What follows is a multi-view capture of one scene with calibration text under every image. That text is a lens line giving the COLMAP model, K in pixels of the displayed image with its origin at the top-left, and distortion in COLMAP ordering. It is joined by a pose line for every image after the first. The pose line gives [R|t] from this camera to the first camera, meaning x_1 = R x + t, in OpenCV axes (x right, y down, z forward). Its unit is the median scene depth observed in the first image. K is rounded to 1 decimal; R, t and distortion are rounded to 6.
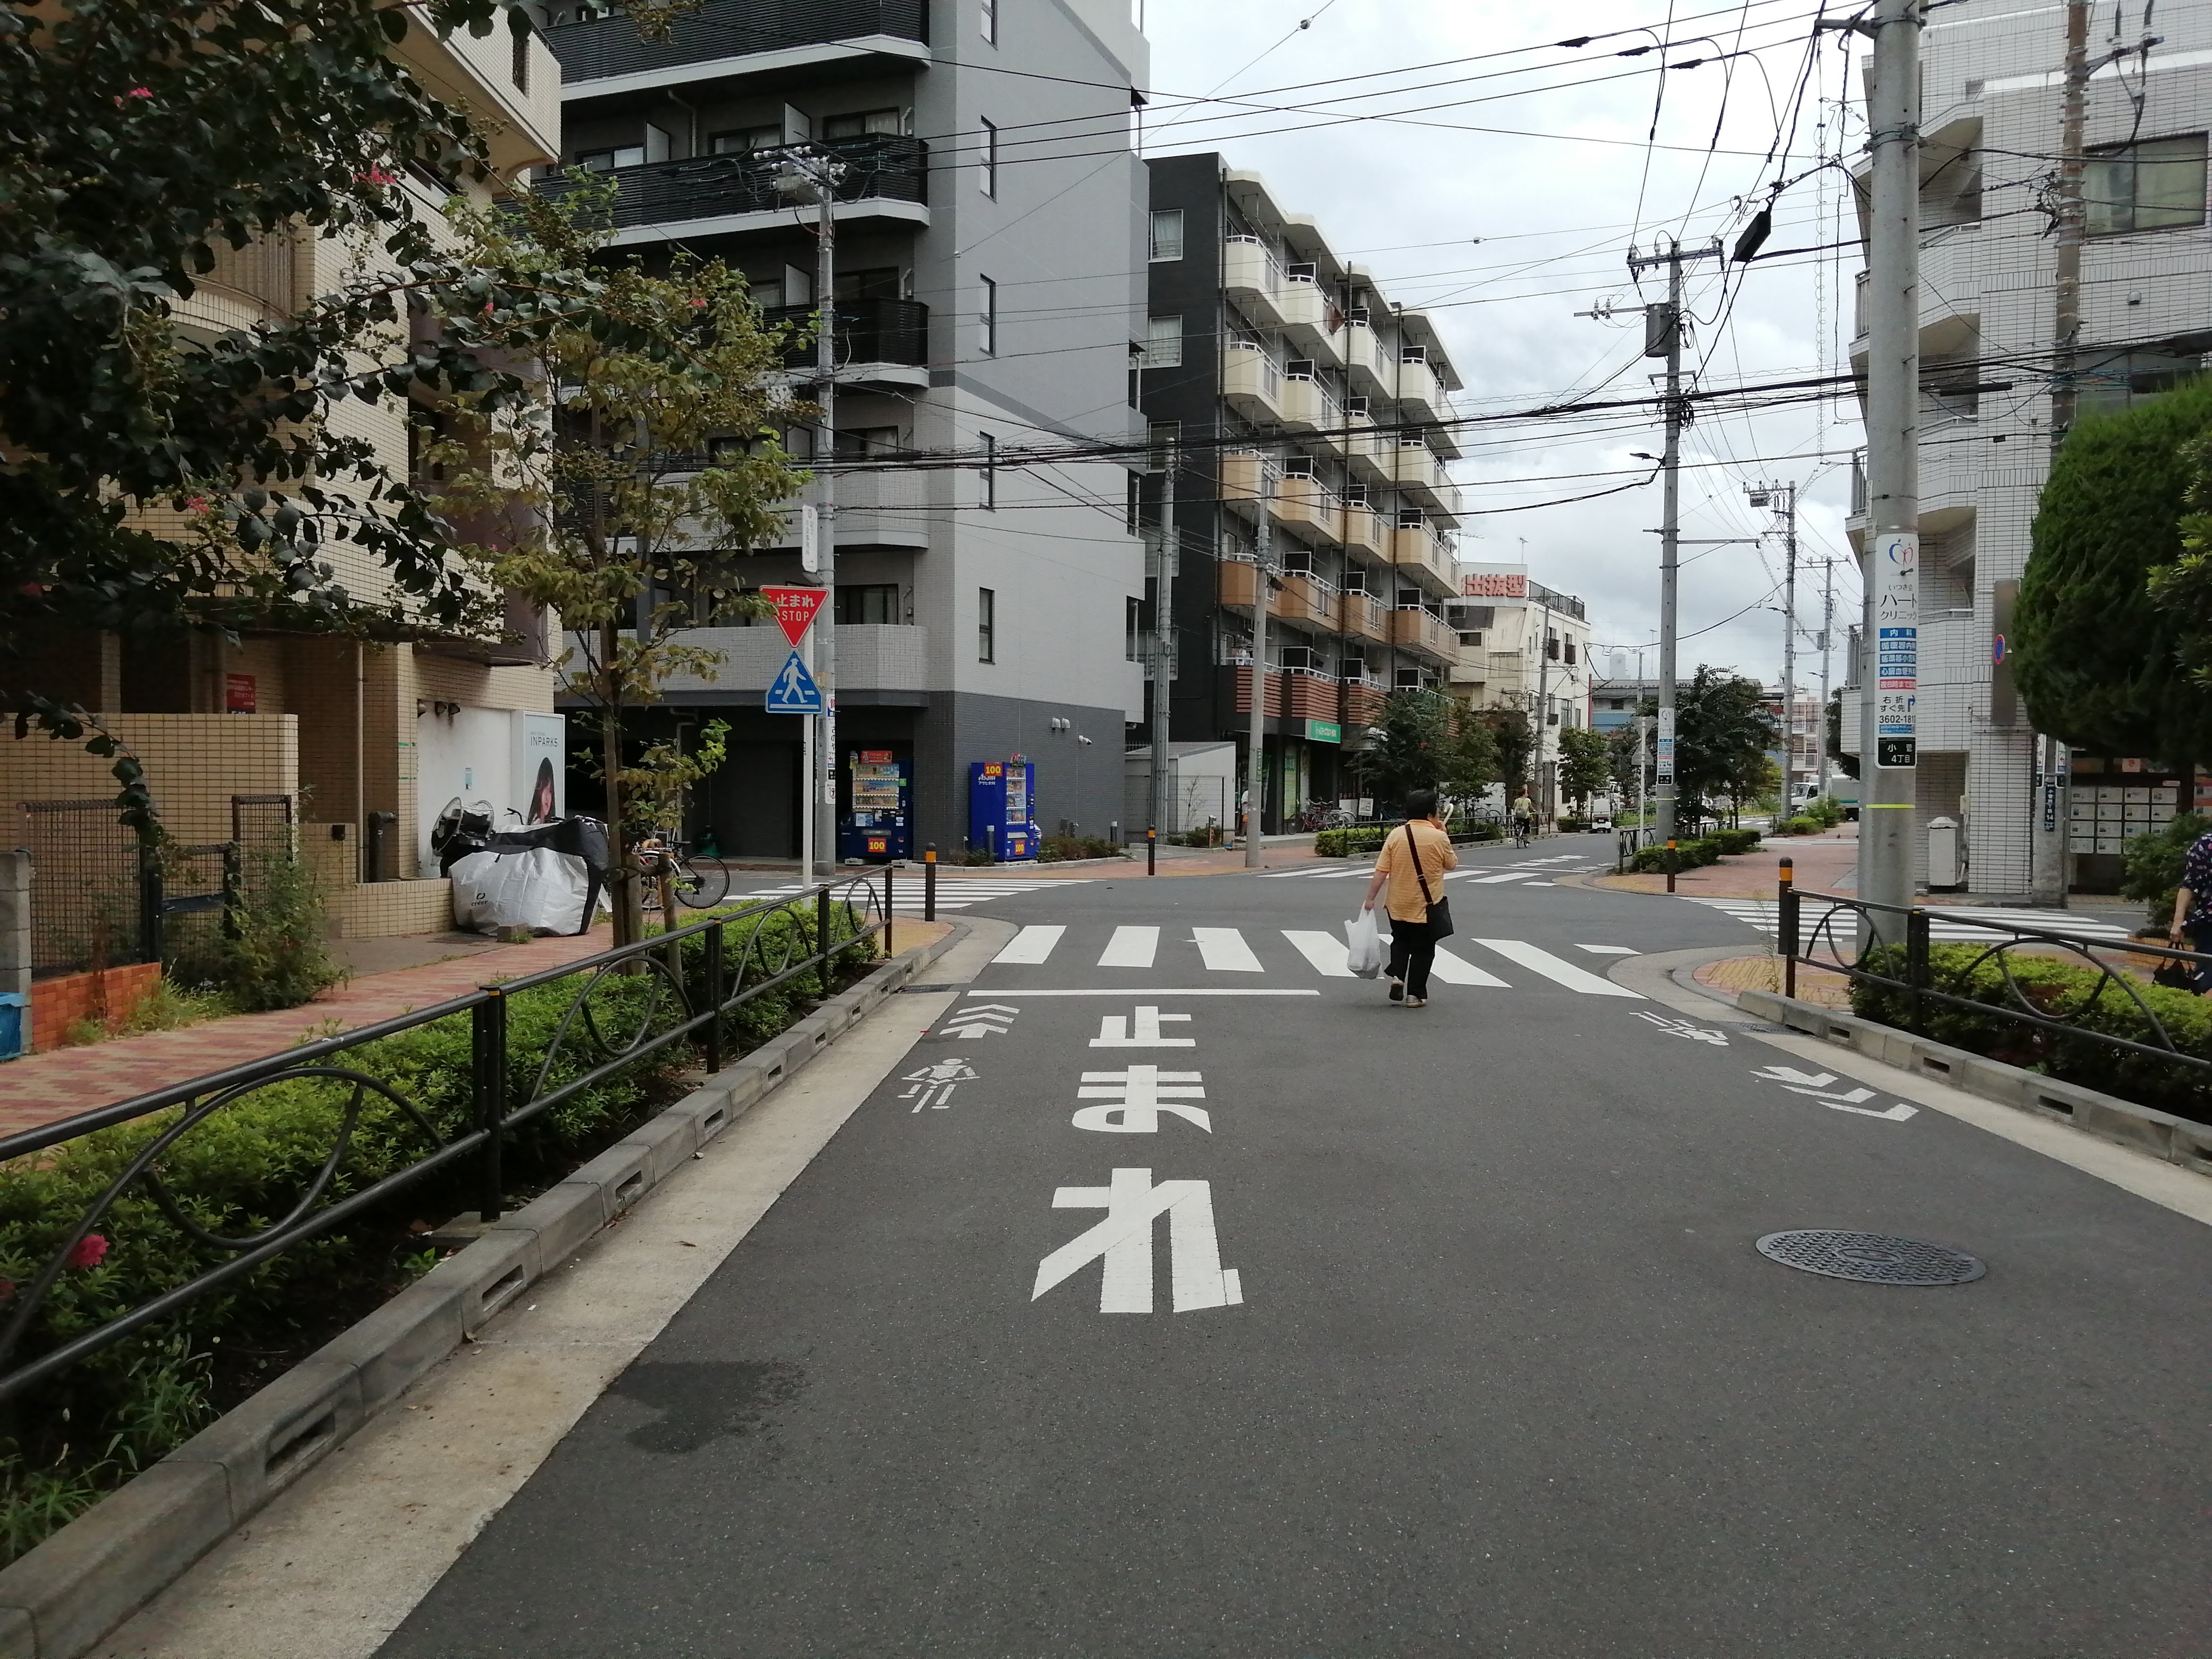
lens RADIAL K [[1739.5, 0, 1100.0], [0, 1739.5, 858.0], [0, 0, 1]] dist [0.080173, -0.234544]
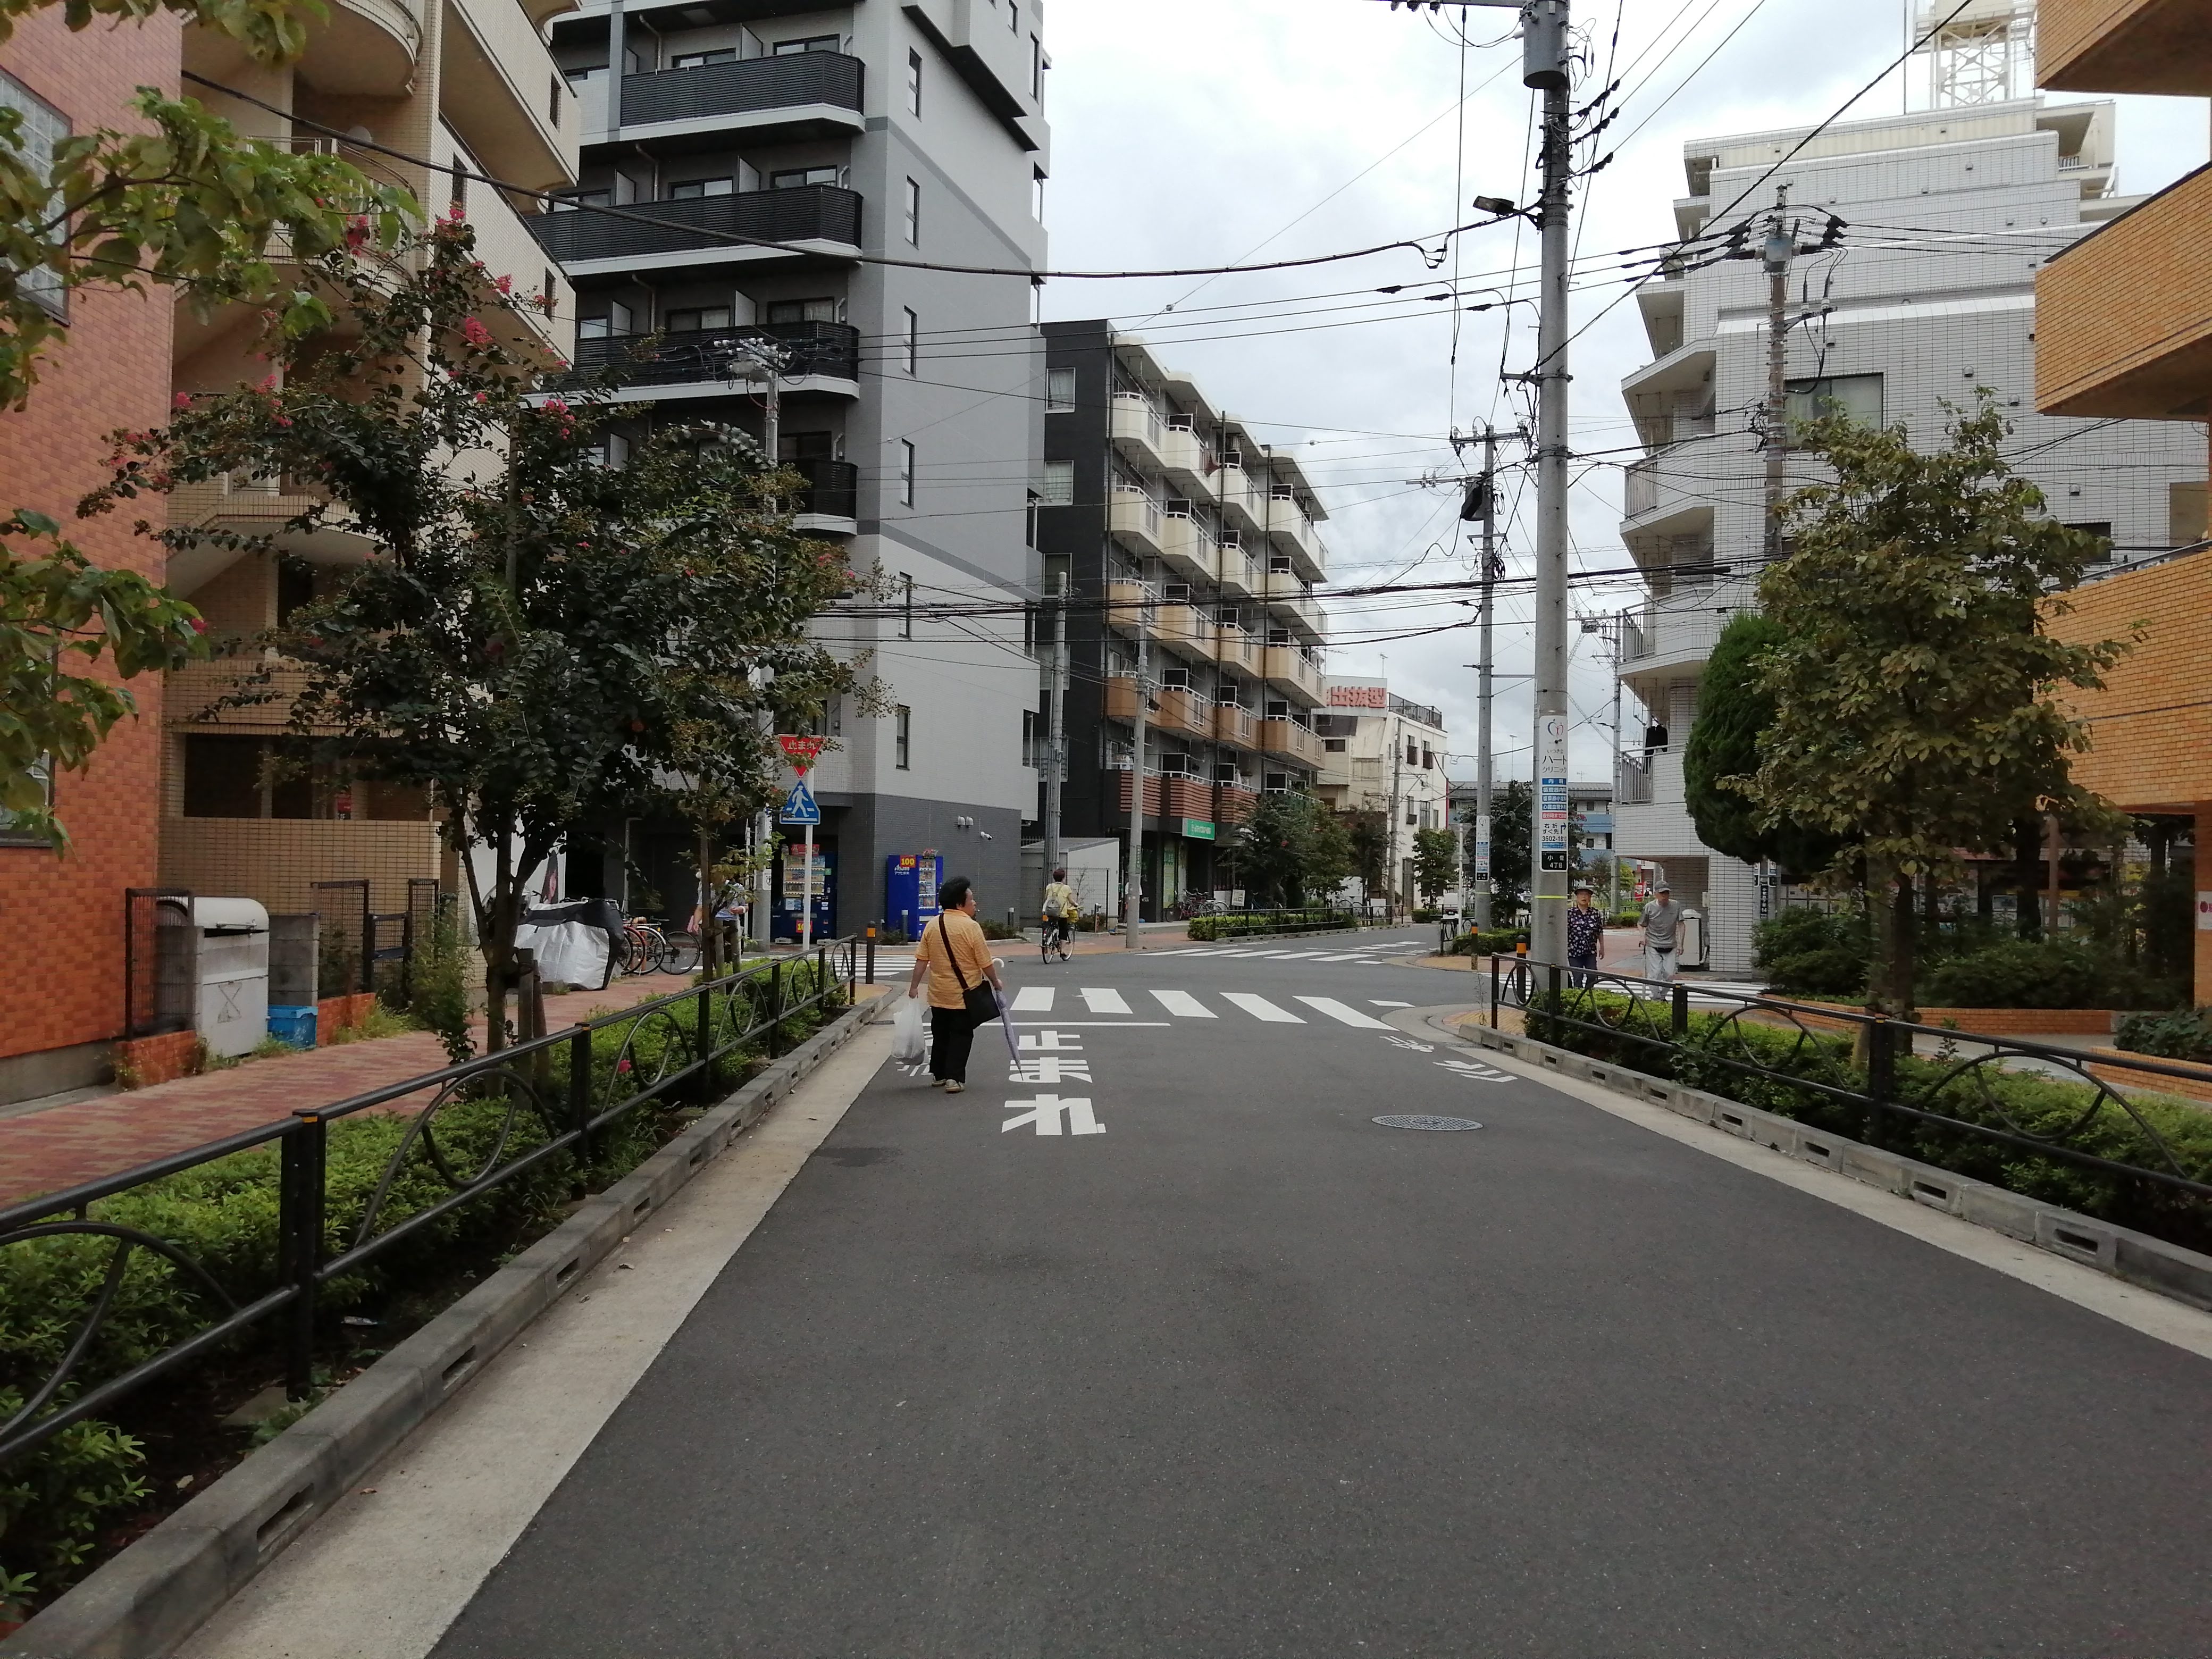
lens RADIAL K [[1771.2, 0, 1241.0], [0, 1771.2, 896.5], [0, 0, 1]] dist [-0.011307, -0.010401]
pose [[0.989601, 0.008626, 0.143584, -0.009225], [-0.004298, 0.999528, -0.030426, 0.006003], [-0.143778, 0.029492, 0.989170, -0.162130]]
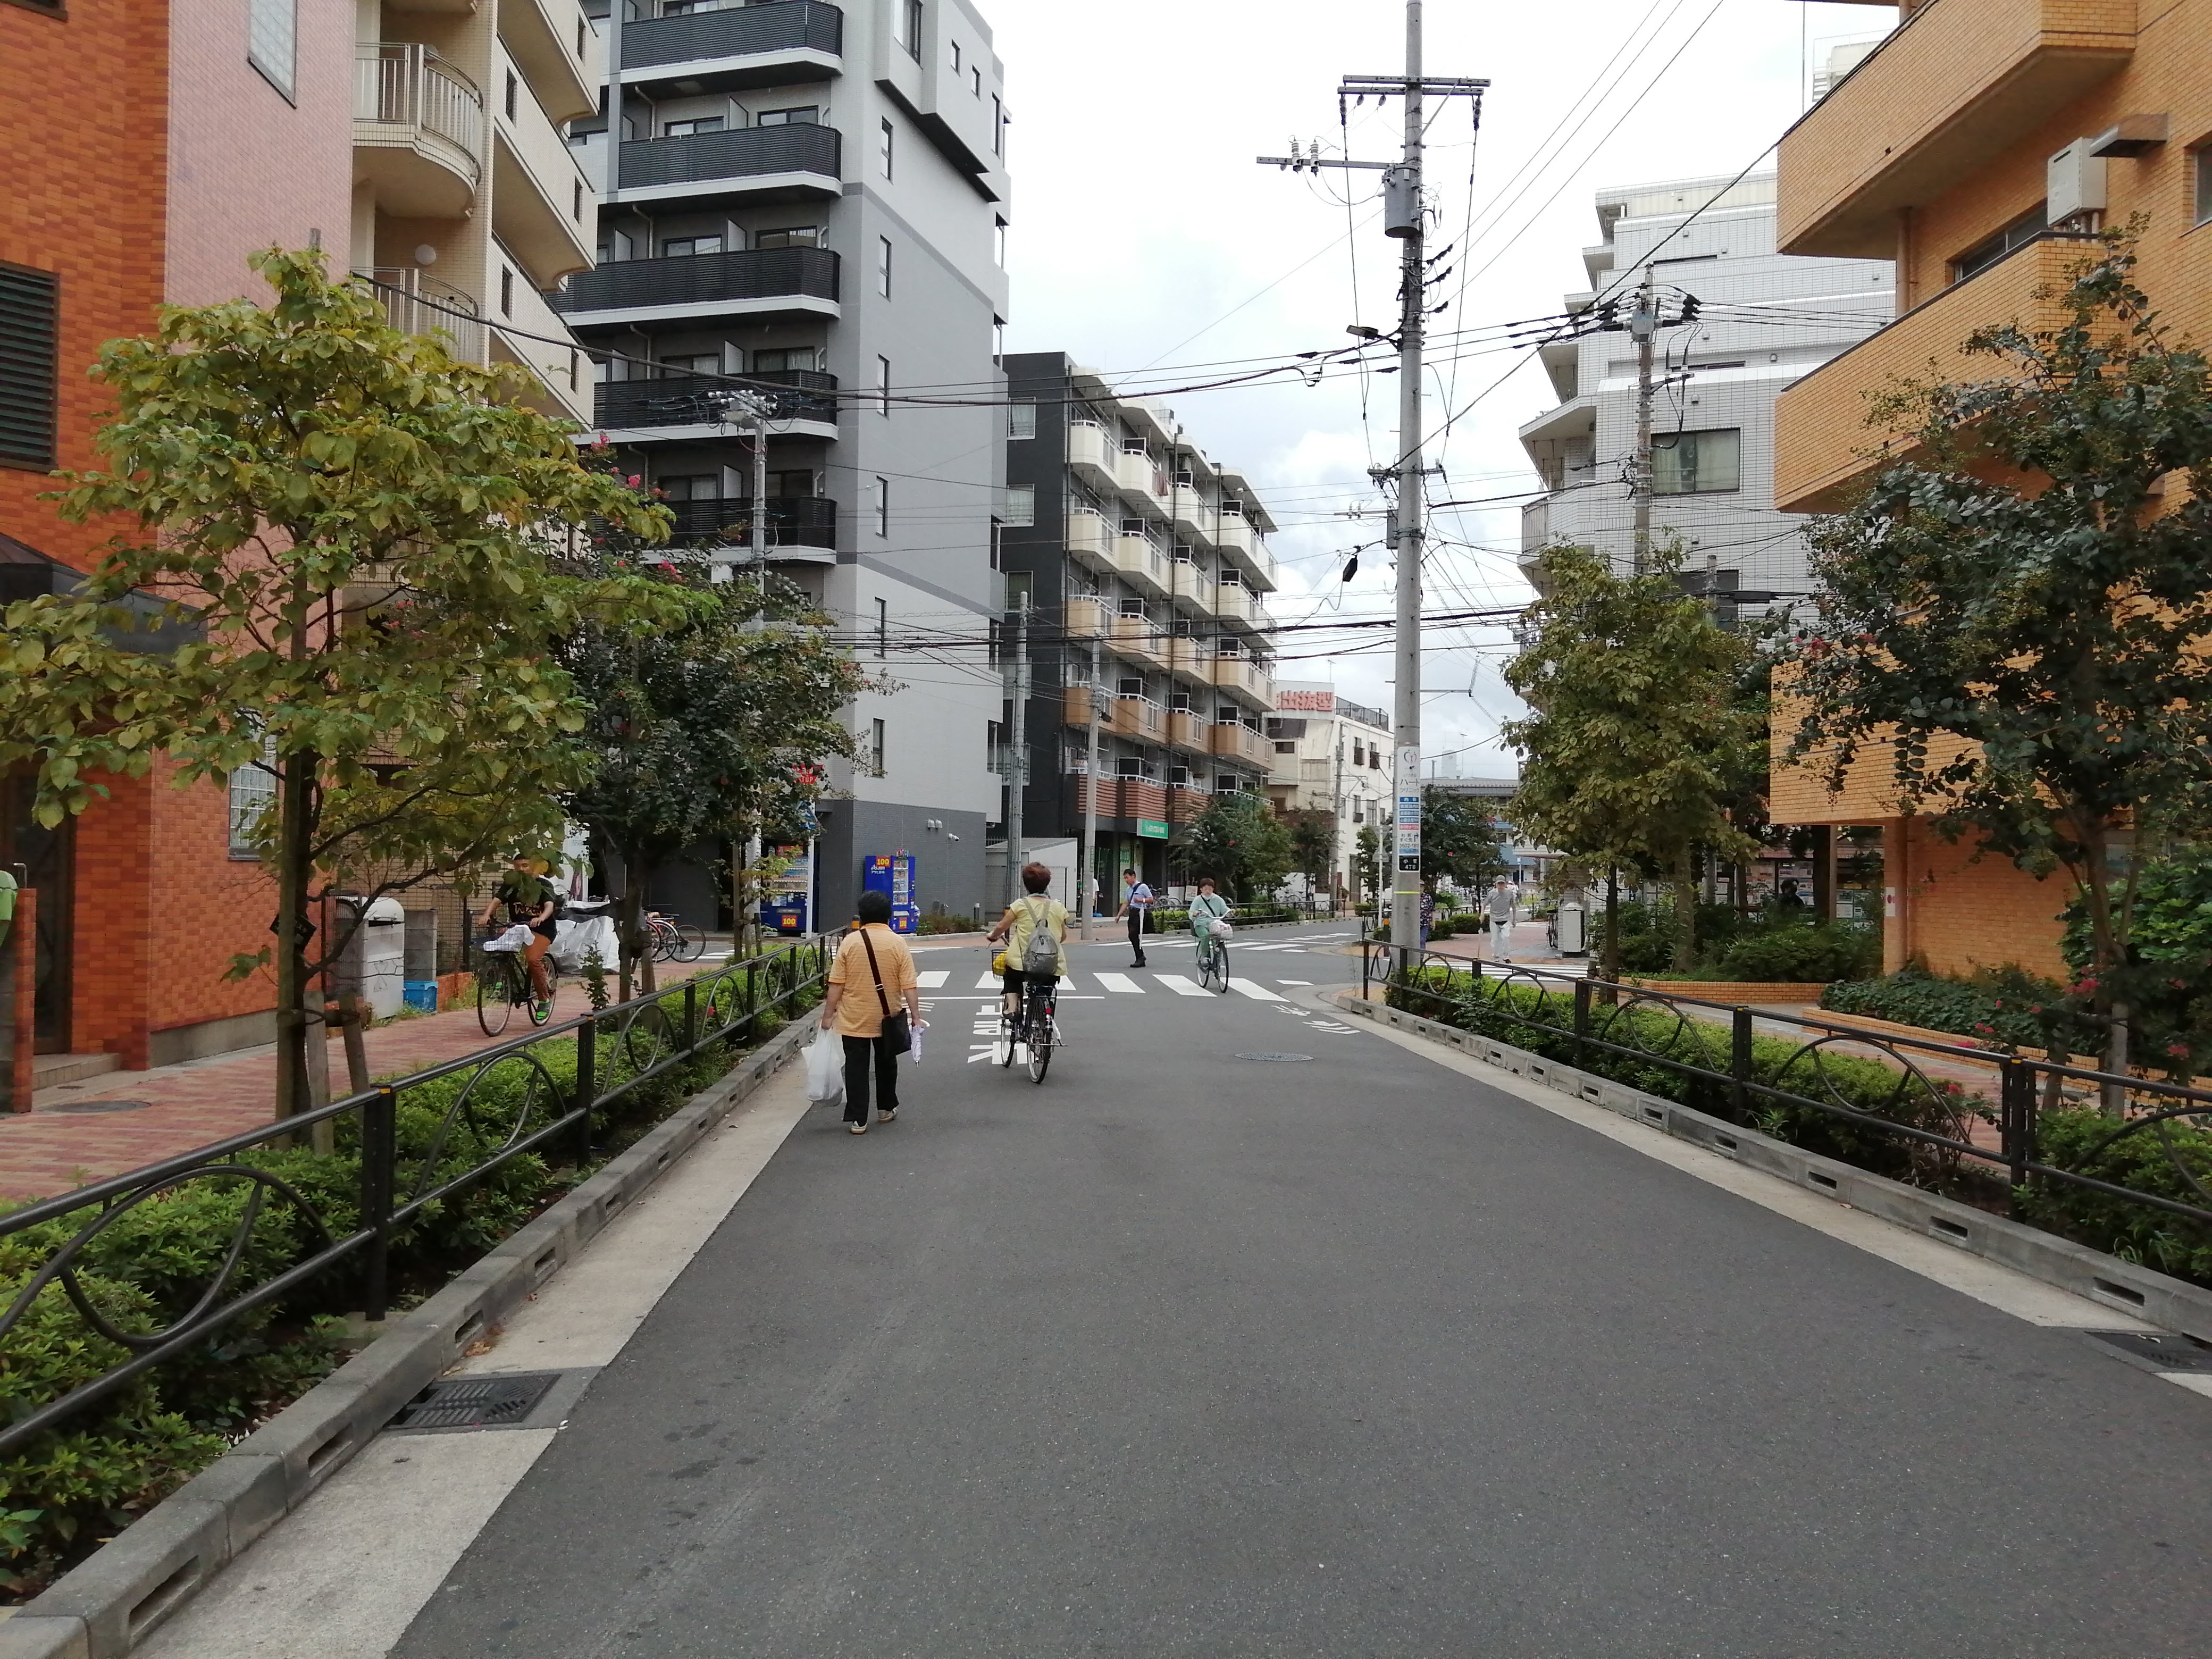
lens RADIAL K [[1739.5, 0, 1100.0], [0, 1739.5, 858.0], [0, 0, 1]] dist [0.080173, -0.234544]
pose [[0.996366, 0.007089, 0.084885, -0.009764], [-0.002867, 0.998757, -0.049759, 0.007748], [-0.085132, 0.049335, 0.995148, -0.228047]]
